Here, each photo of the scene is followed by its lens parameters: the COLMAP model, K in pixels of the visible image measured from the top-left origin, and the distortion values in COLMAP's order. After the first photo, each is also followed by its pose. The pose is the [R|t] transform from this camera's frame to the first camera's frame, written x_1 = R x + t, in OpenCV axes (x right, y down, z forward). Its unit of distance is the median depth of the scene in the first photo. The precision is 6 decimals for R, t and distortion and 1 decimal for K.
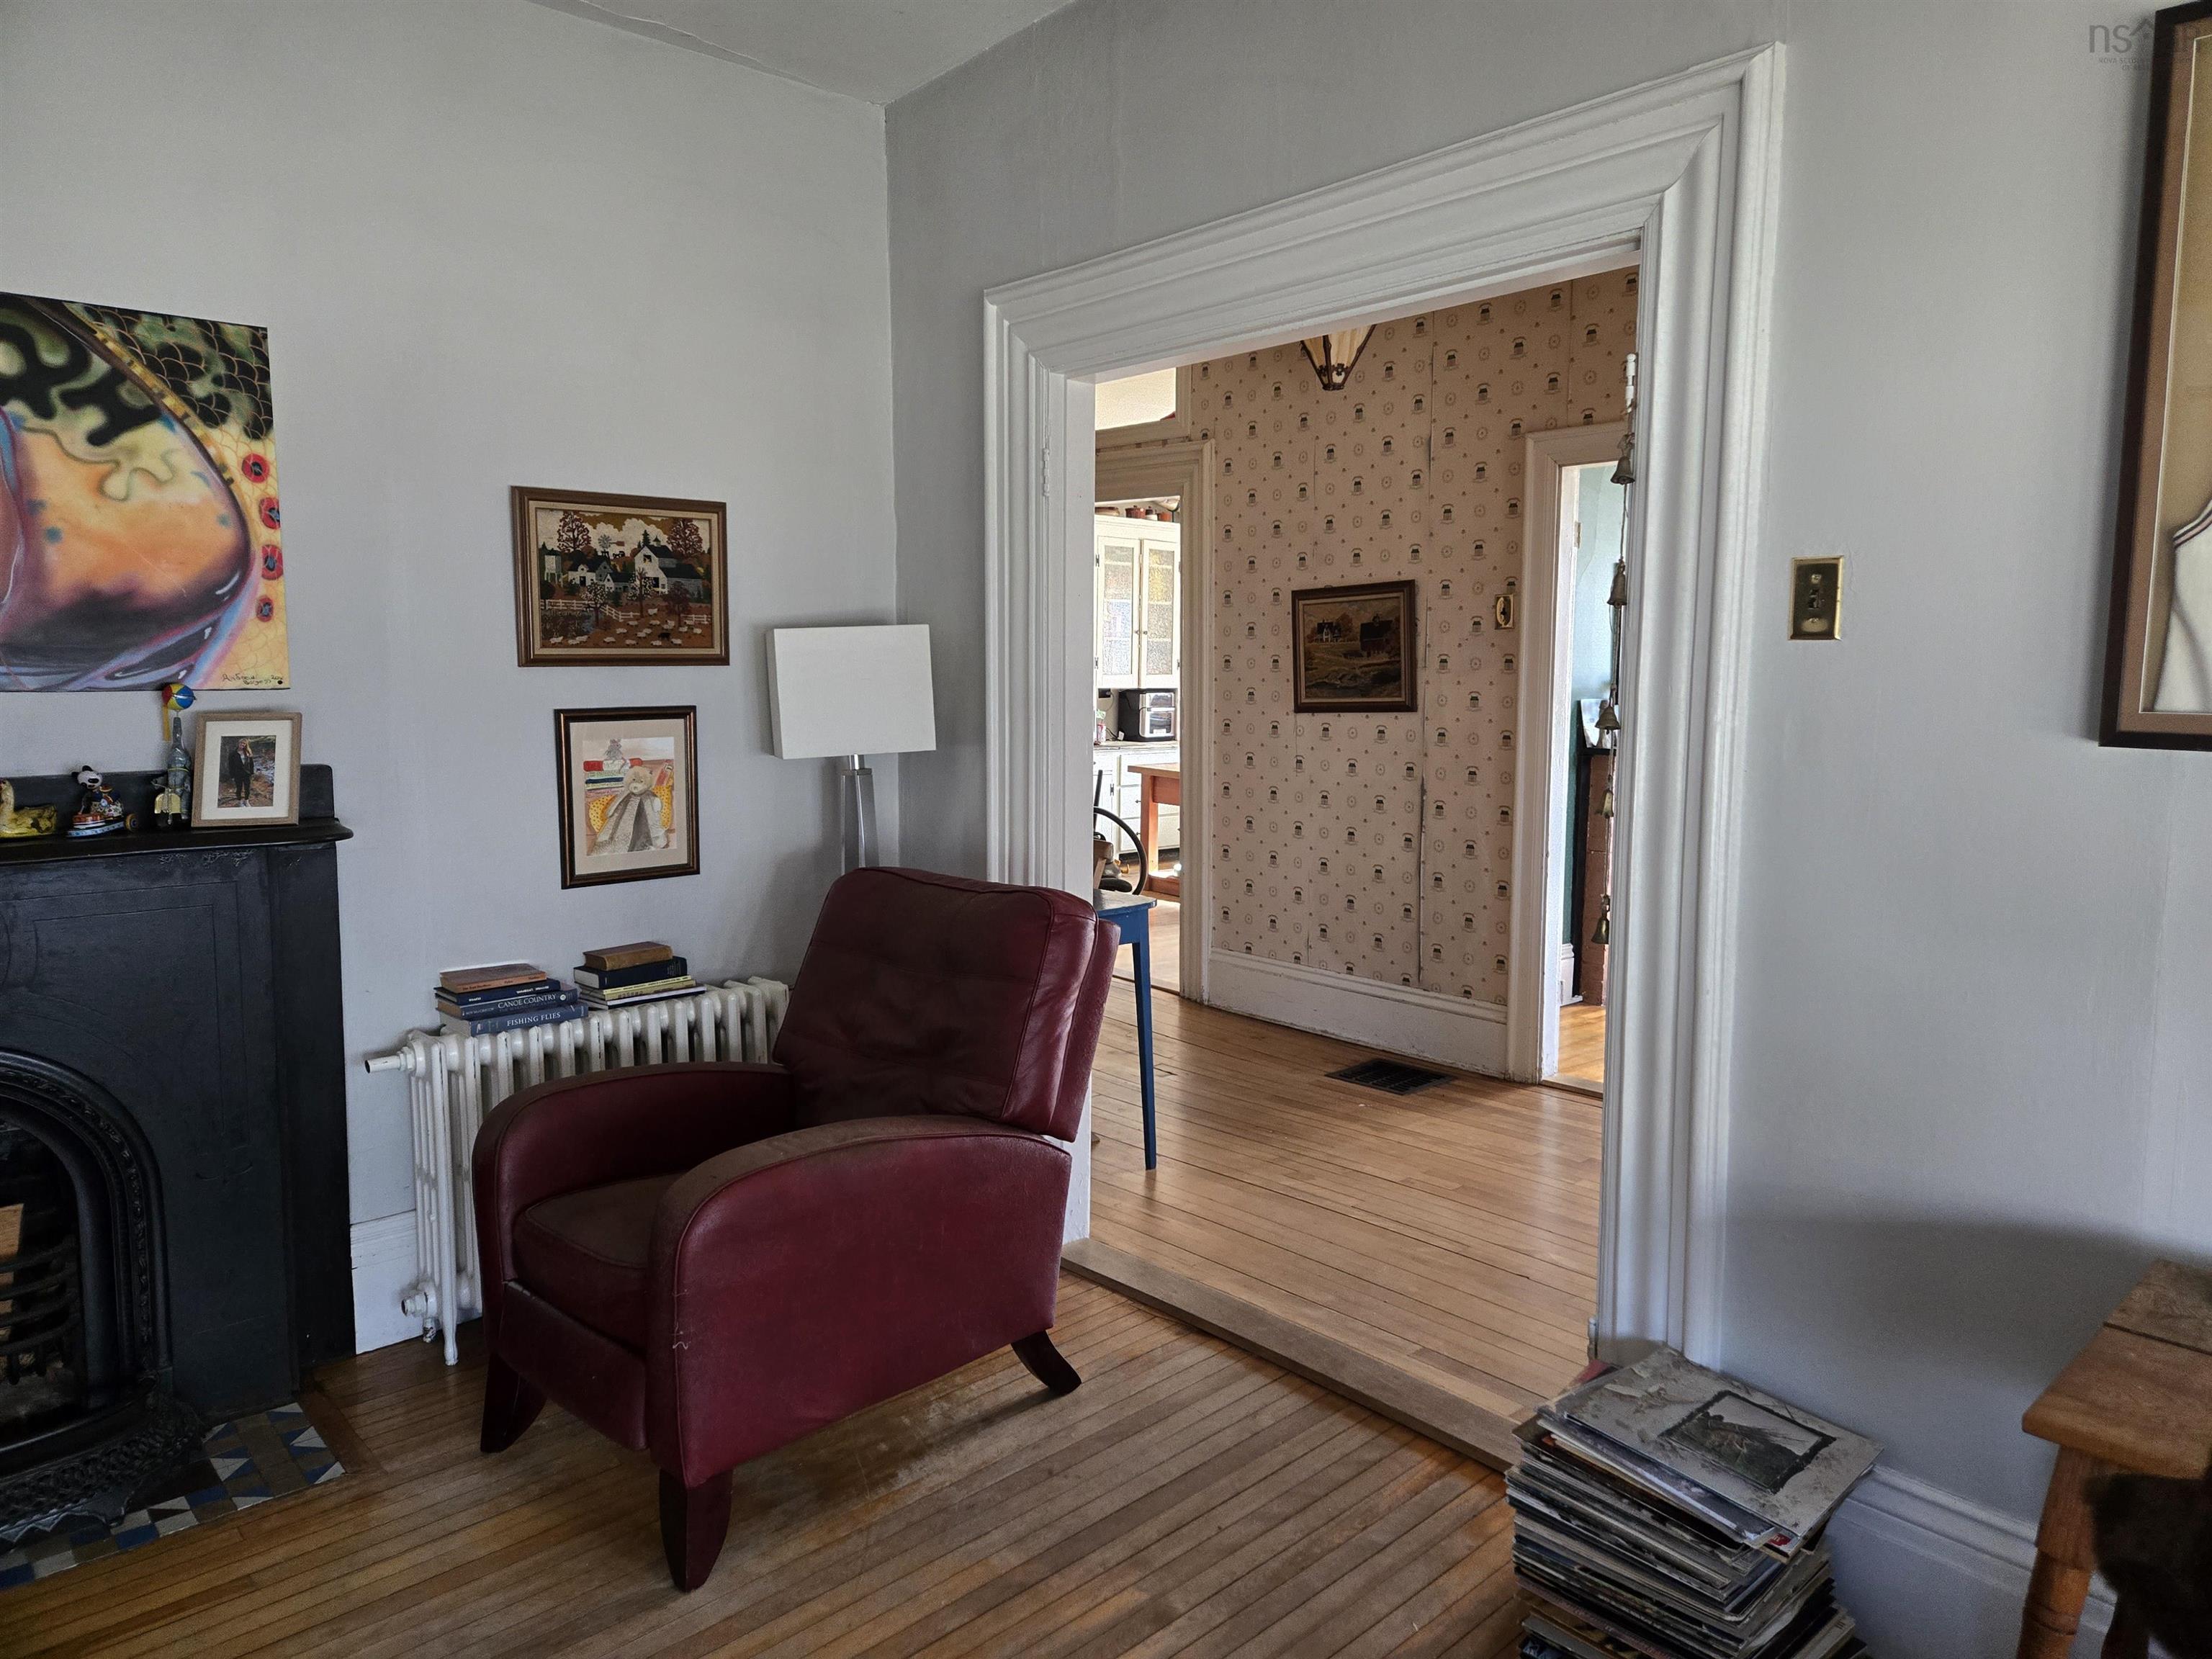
lens RADIAL K [[1489.4, 0, 1107.6], [0, 1489.4, 824.9], [0, 0, 1]] dist [0.070076, -0.040776]
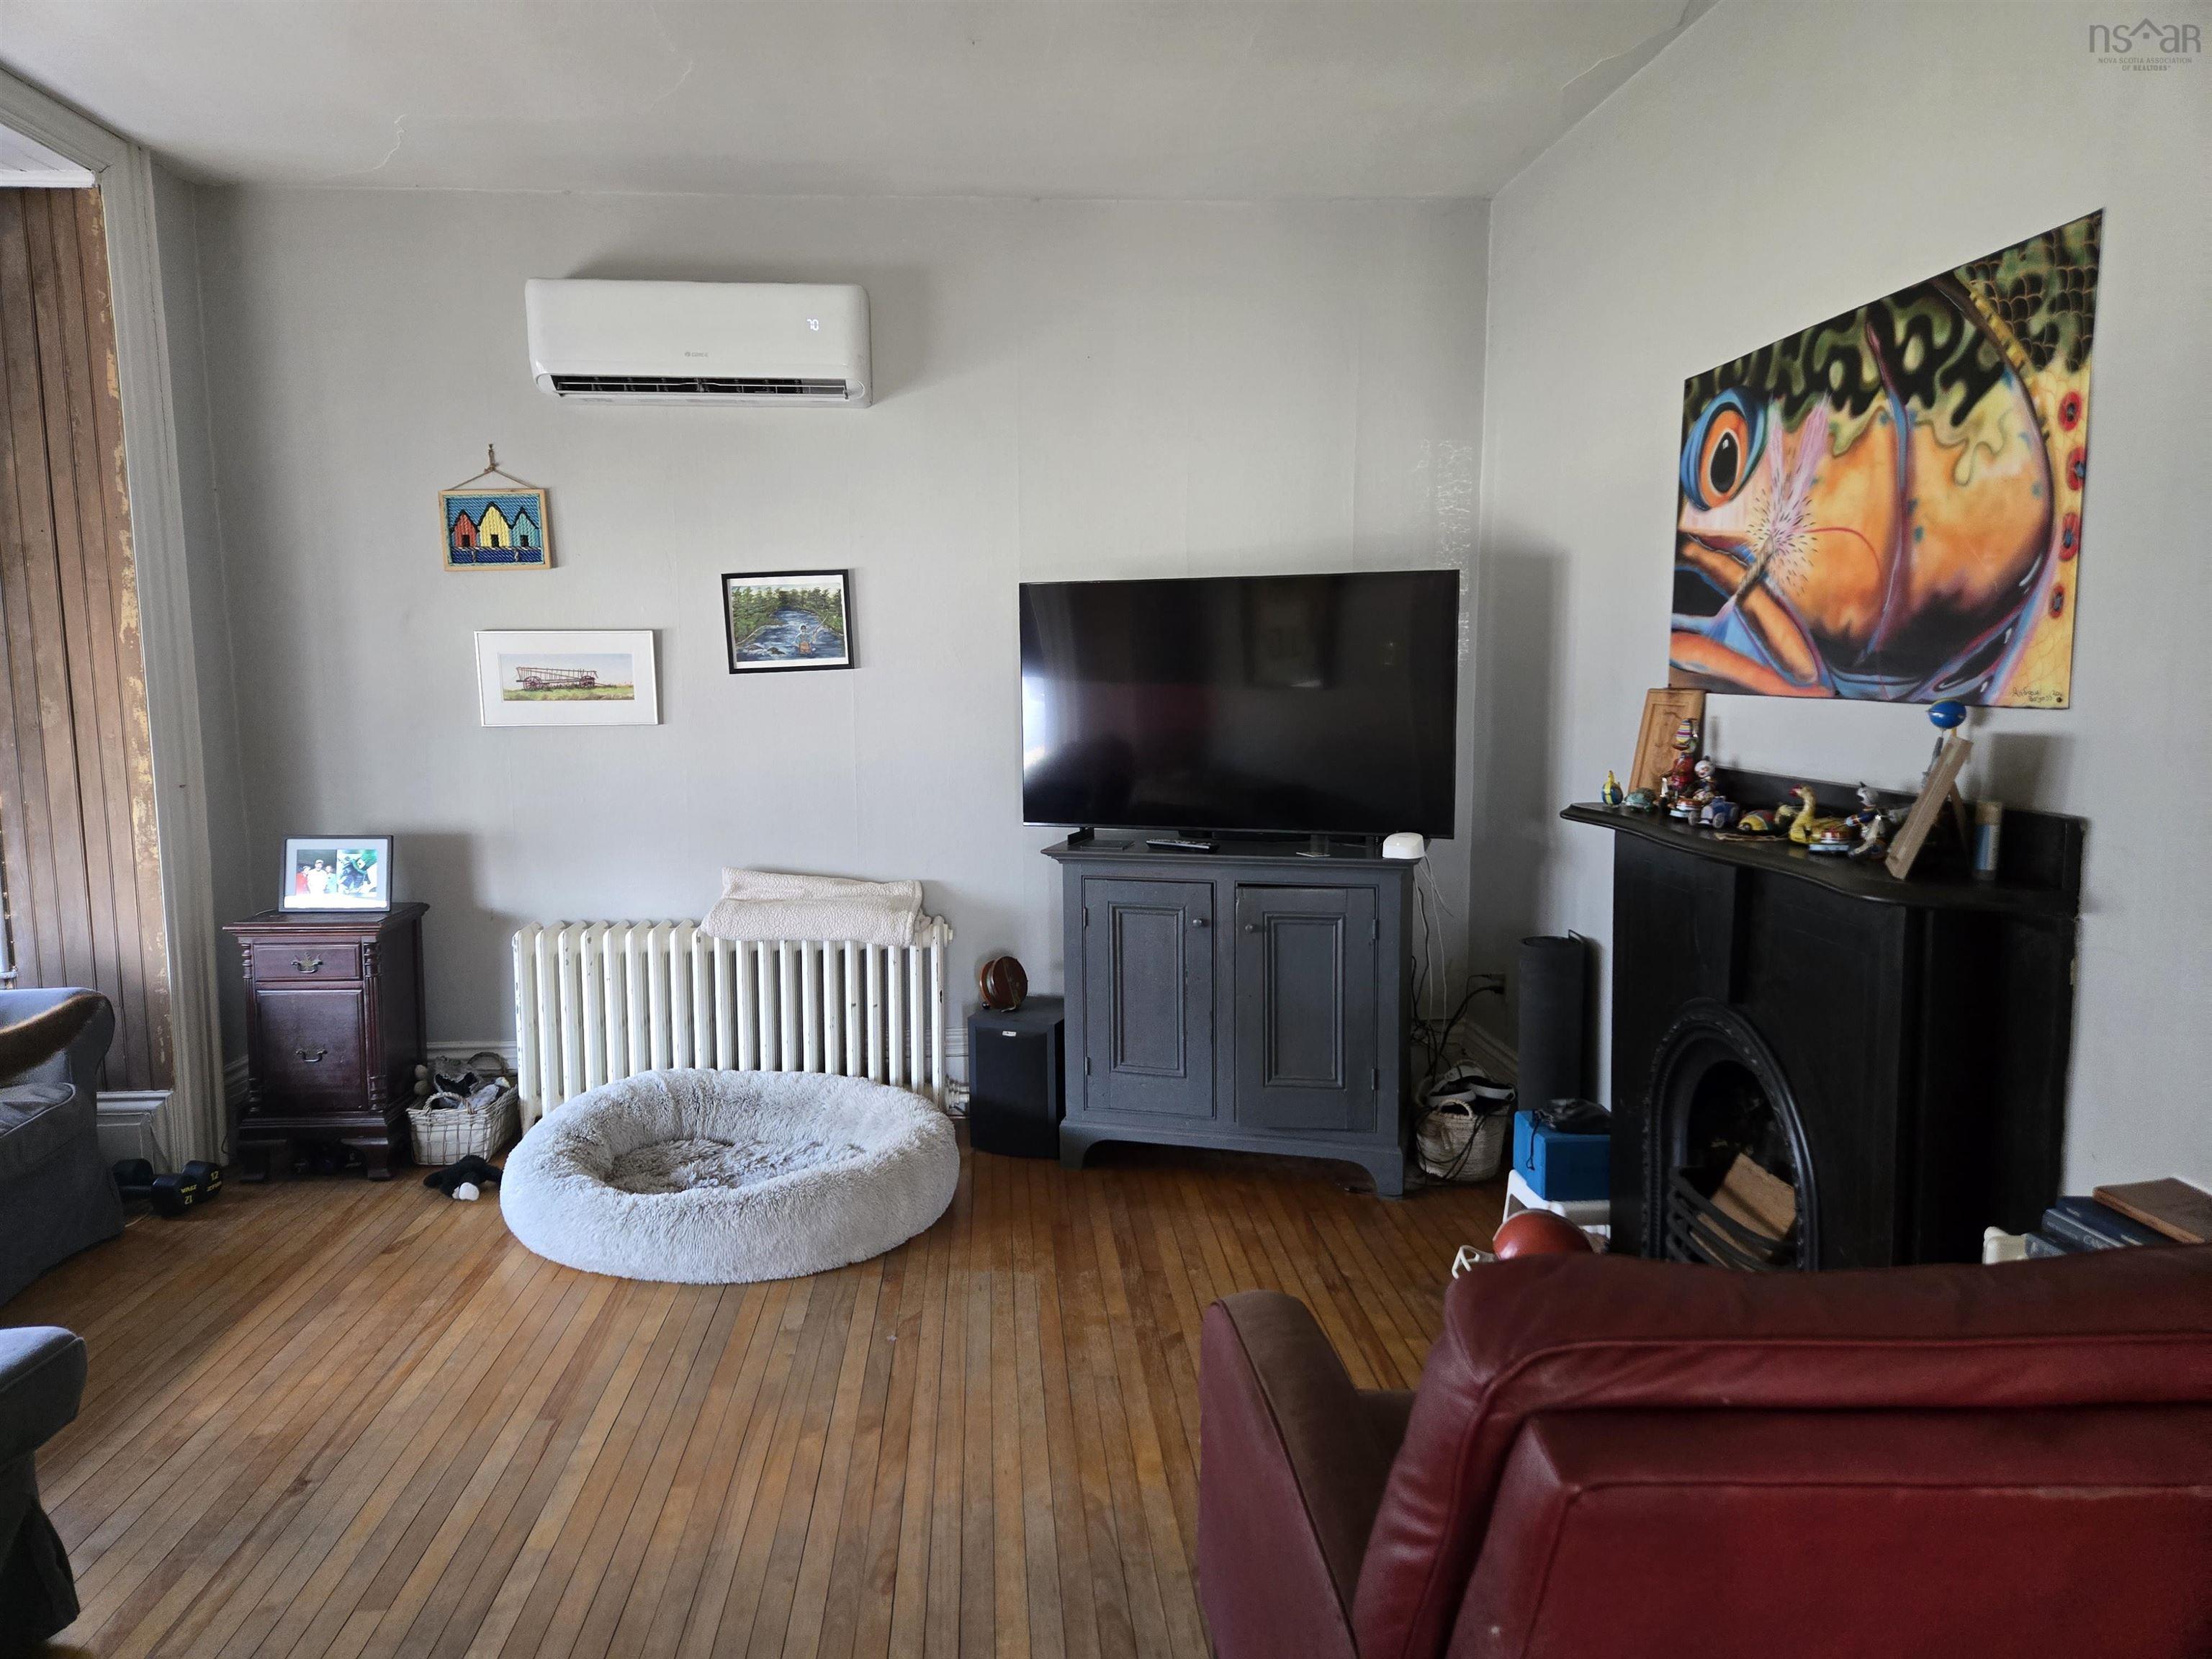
lens RADIAL K [[1489.4, 0, 1093.4], [0, 1489.4, 830.1], [0, 0, 1]] dist [0.070076, -0.040776]
pose [[-0.612478, 0.095623, -0.784682, 0.342361], [-0.083799, 0.979209, 0.184738, -0.135863], [0.786033, 0.178904, -0.591731, 1.131612]]
